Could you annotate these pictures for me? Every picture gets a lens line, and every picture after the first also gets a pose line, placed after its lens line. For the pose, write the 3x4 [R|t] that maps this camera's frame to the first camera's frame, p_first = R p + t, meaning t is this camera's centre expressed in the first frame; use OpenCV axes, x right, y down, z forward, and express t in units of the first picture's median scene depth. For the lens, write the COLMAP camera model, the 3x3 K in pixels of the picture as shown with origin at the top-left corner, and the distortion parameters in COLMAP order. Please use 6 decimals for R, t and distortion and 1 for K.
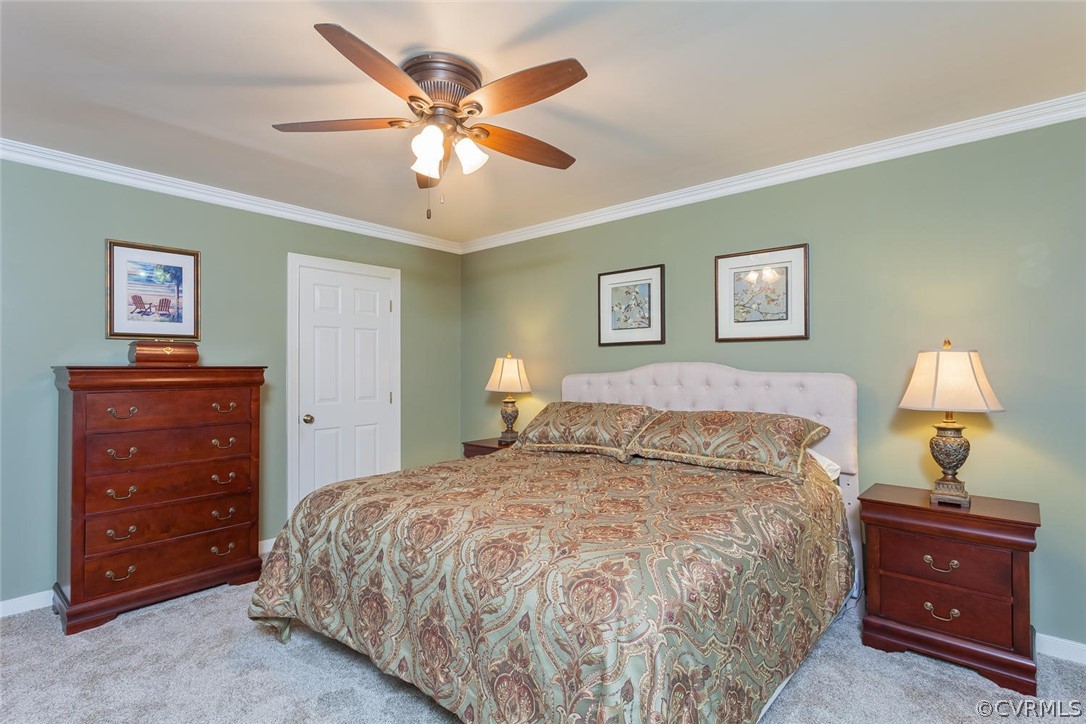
lens RADIAL K [[523.1, 0, 537.4], [0, 523.1, 366.4], [0, 0, 1]] dist [0.003390, 0.002211]
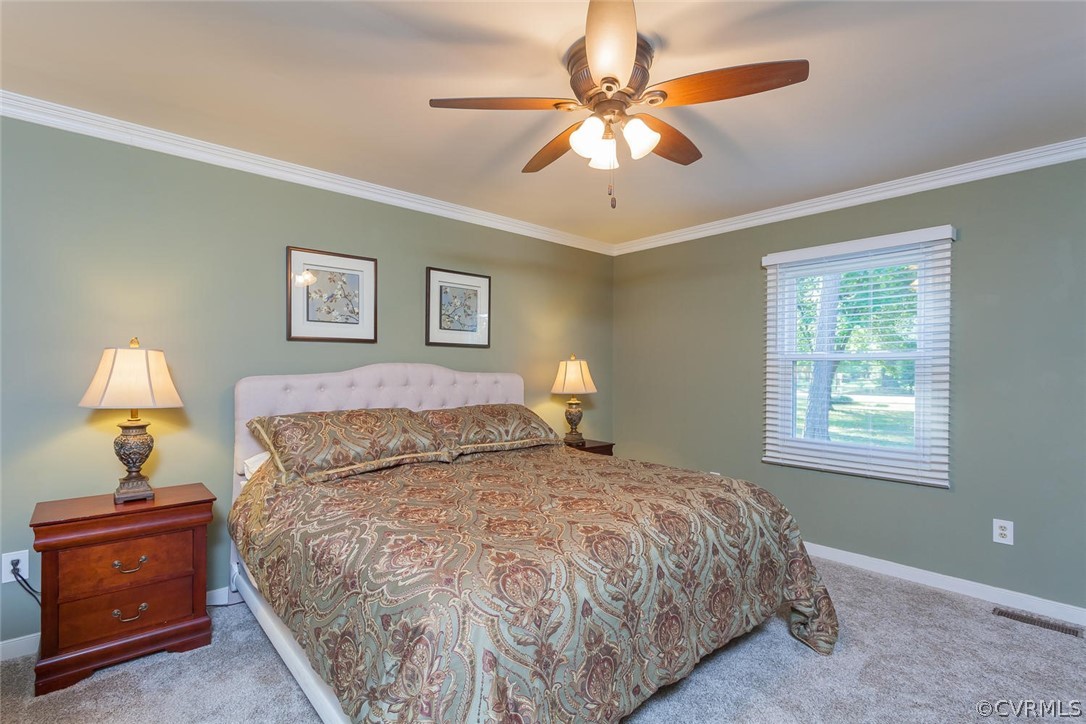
lens RADIAL K [[523.1, 0, 541.5], [0, 523.1, 365.4], [0, 0, 1]] dist [0.003390, 0.002211]
pose [[0.118044, 0.008676, 0.992970, -0.740427], [-0.010967, 0.999912, -0.007433, 0.001654], [-0.992948, -0.010012, 0.118129, 0.652247]]
